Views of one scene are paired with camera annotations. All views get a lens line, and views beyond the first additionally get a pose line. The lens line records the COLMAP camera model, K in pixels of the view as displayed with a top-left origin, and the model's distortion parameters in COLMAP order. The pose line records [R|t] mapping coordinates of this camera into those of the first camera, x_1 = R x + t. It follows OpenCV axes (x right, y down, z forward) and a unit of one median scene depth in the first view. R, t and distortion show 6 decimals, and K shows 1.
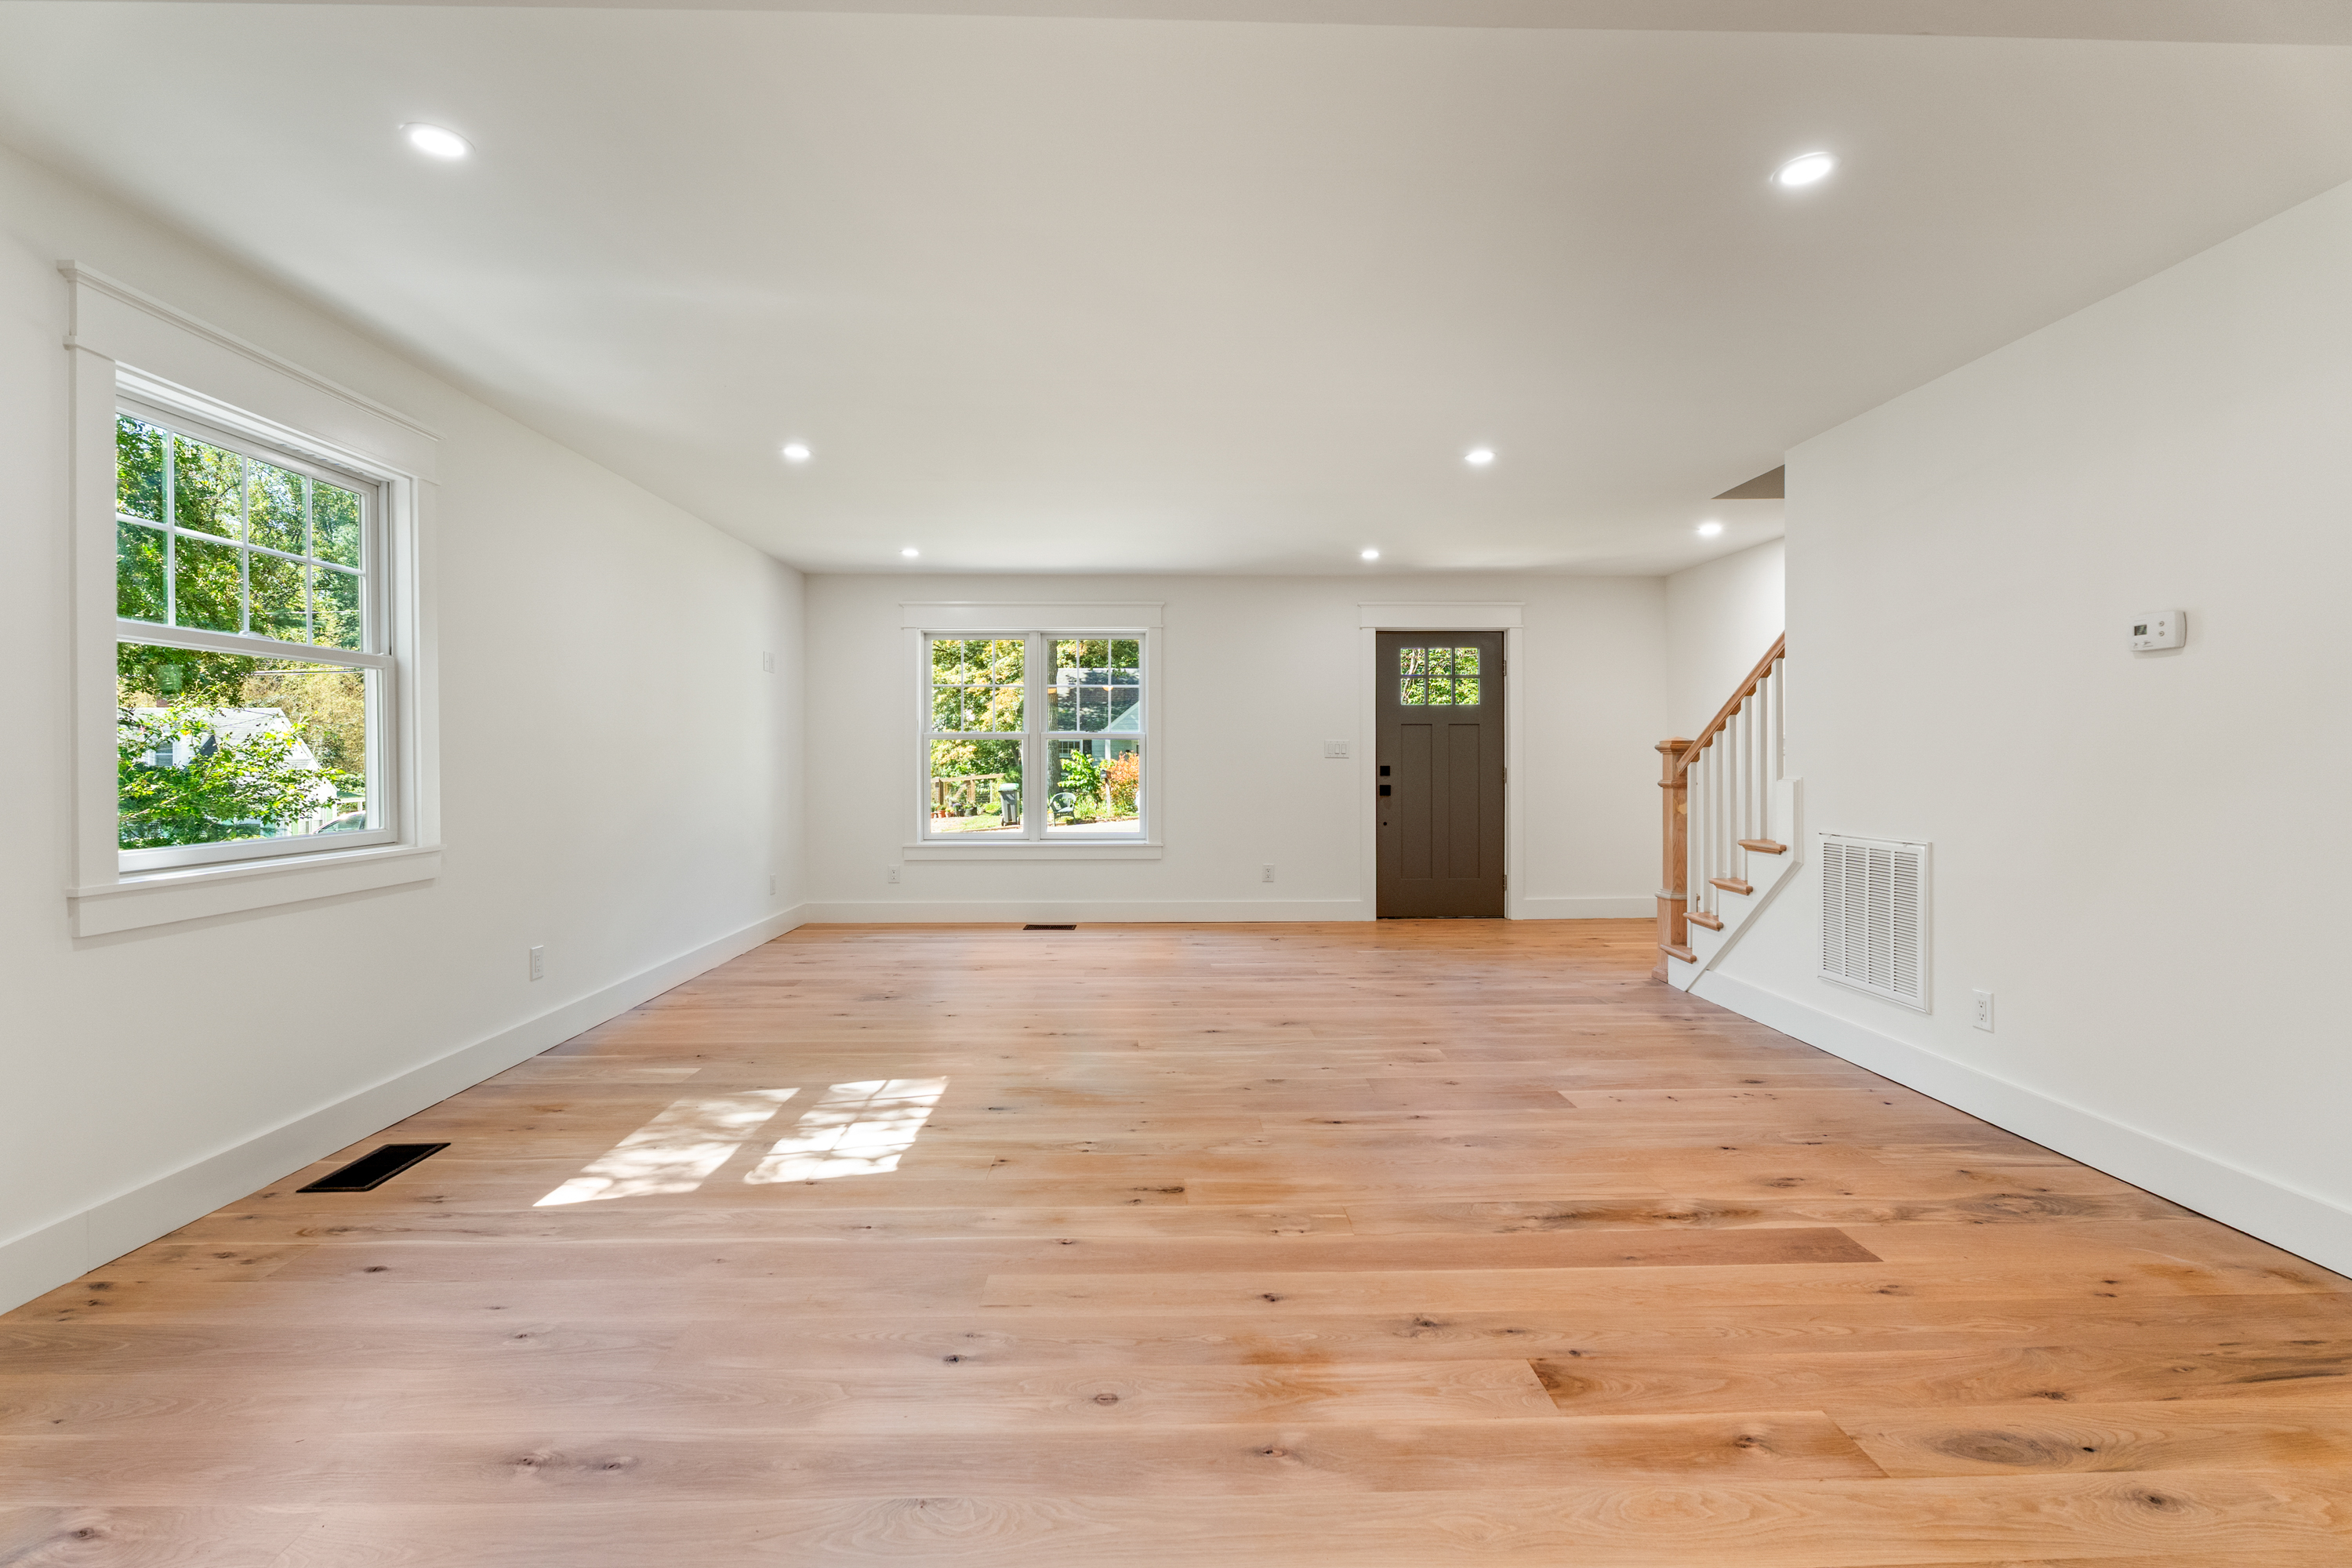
lens RADIAL K [[1034.1, 0, 1176.9], [0, 1034.1, 762.7], [0, 0, 1]] dist [-0.002194, -0.000255]
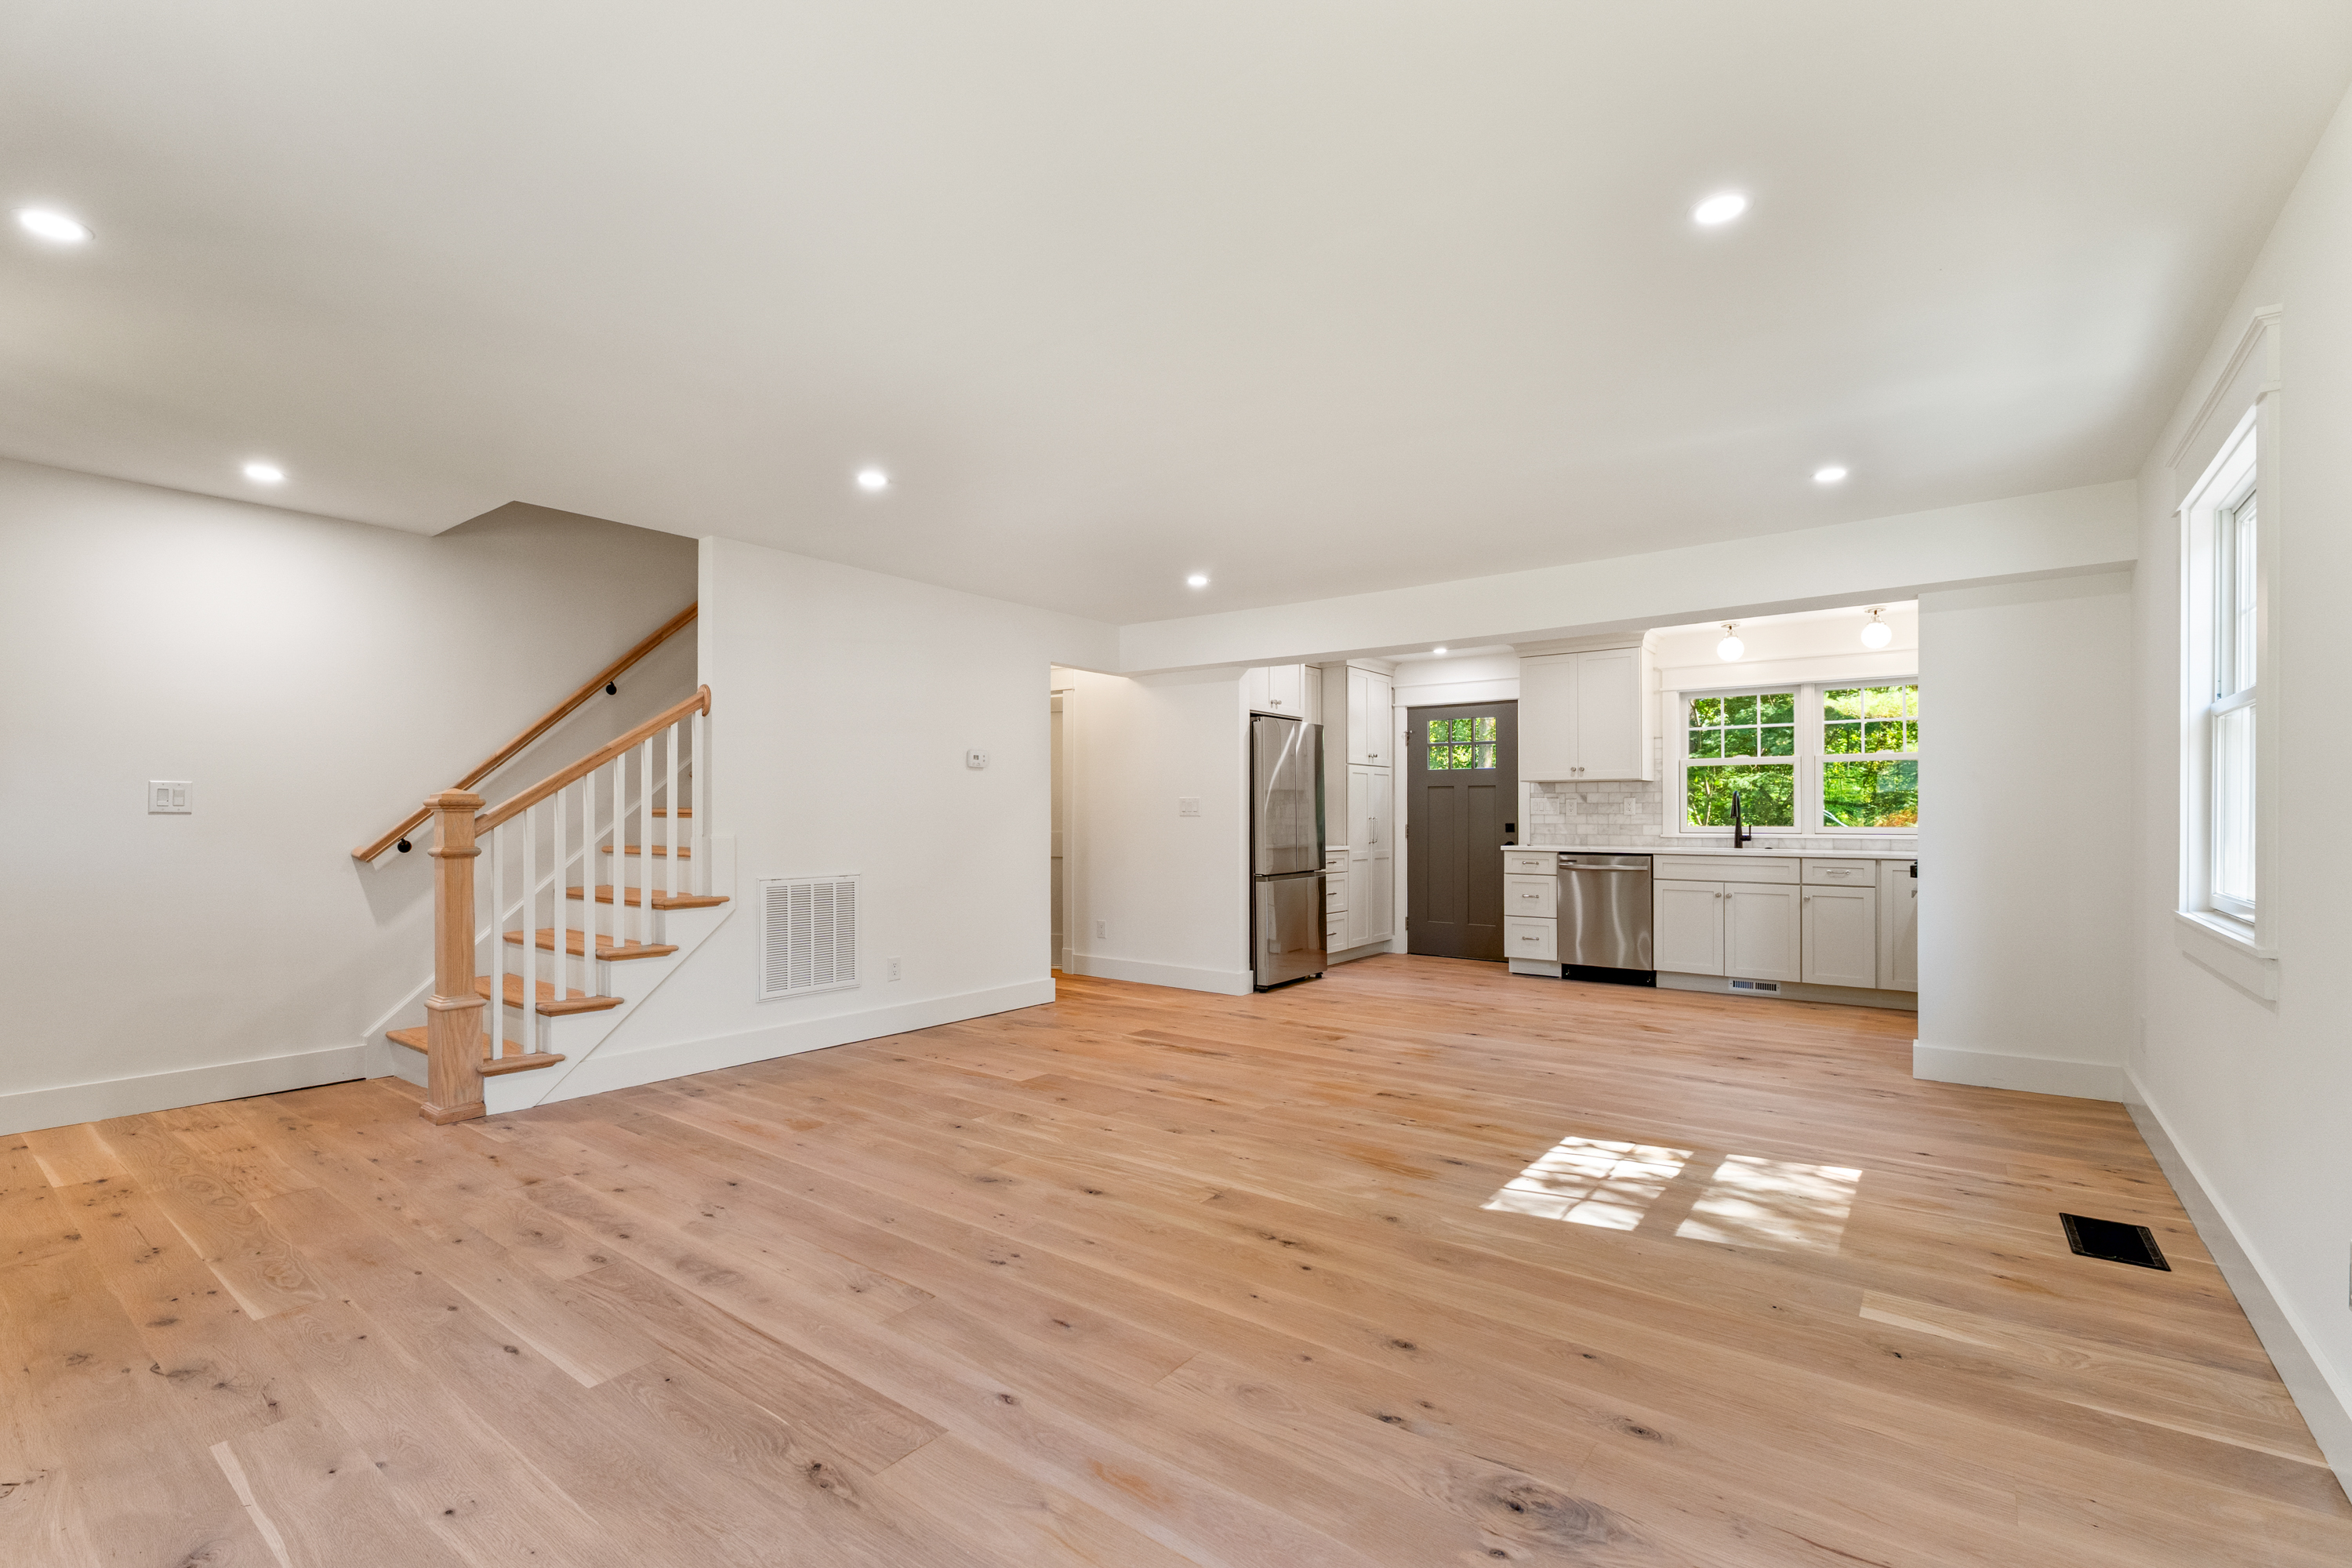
lens RADIAL K [[1045.4, 0, 1161.2], [0, 1045.4, 816.1], [0, 0, 1]] dist [-0.008637, -0.000677]
pose [[-0.776627, 0.001497, 0.629959, -0.618280], [0.004232, 0.999987, 0.002840, -0.008993], [-0.629947, 0.004872, -0.776623, 2.052069]]
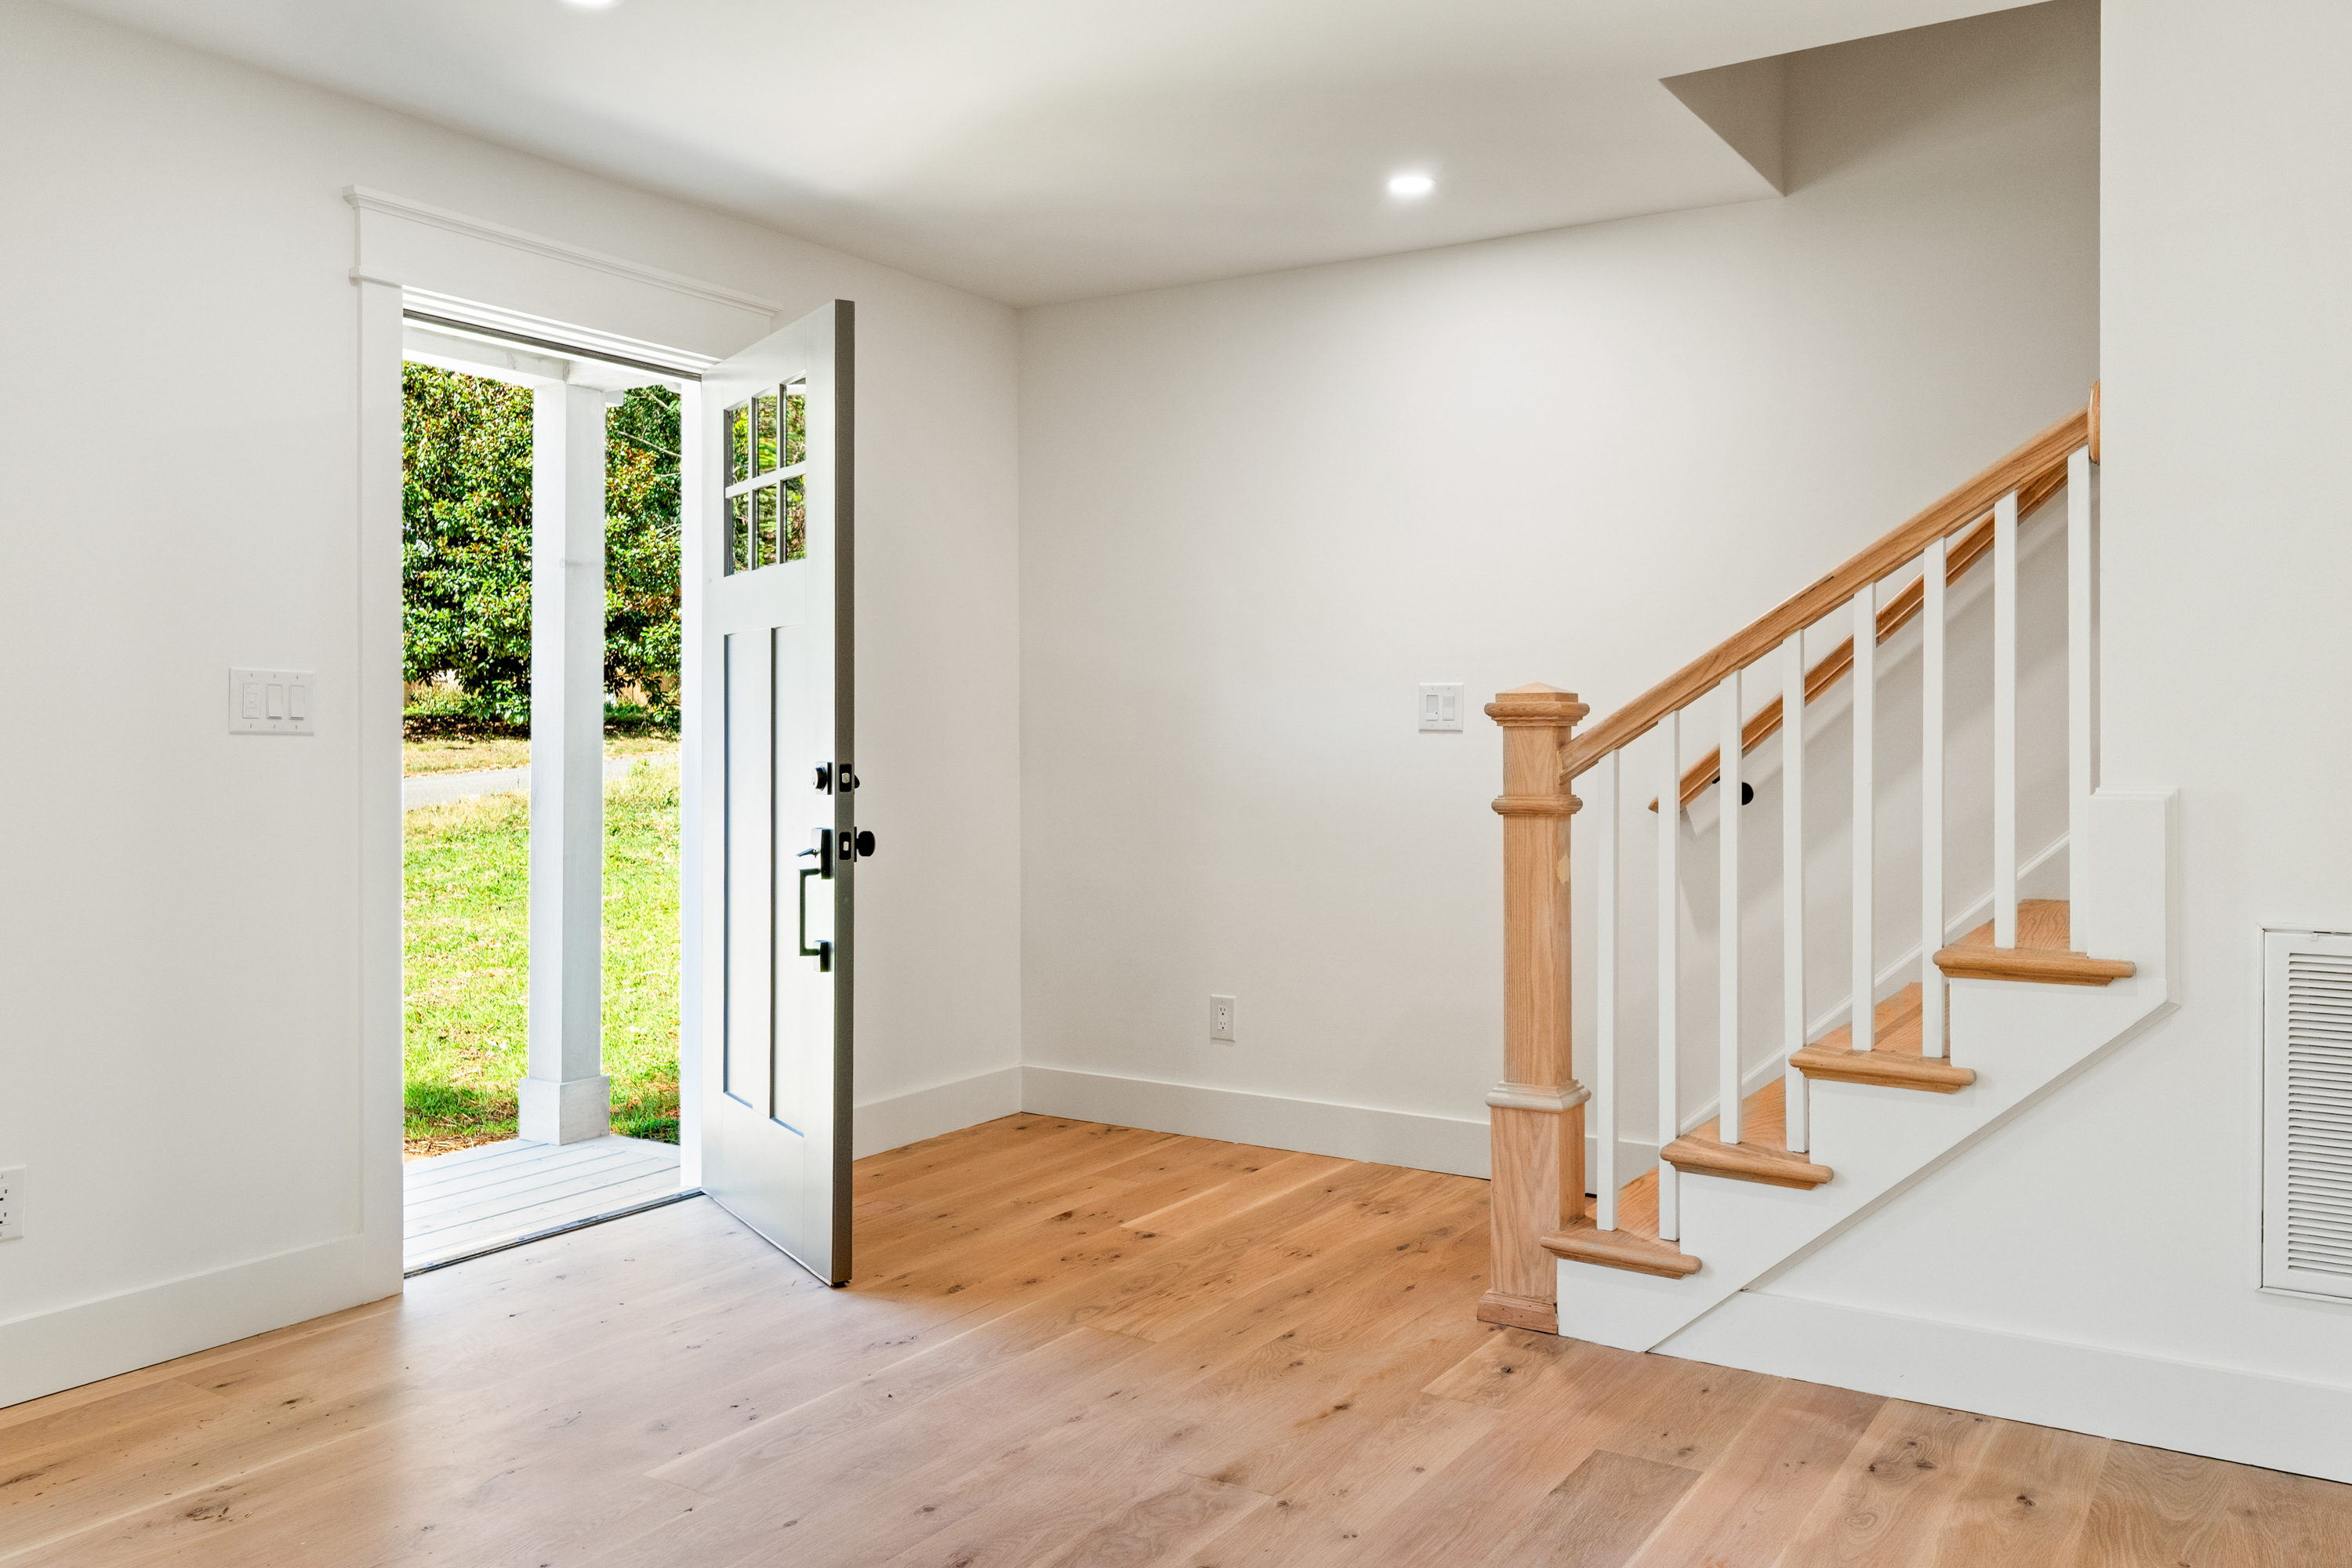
lens RADIAL K [[1809.7, 0, 1176.0], [0, 1809.7, 784.0], [0, 0, 1]] dist [0.000075, -0.000638]
pose [[0.559041, -0.019730, 0.828905, -0.233729], [0.000900, 0.999731, 0.023189, -0.005182], [-0.829140, -0.012217, 0.558908, 1.202827]]
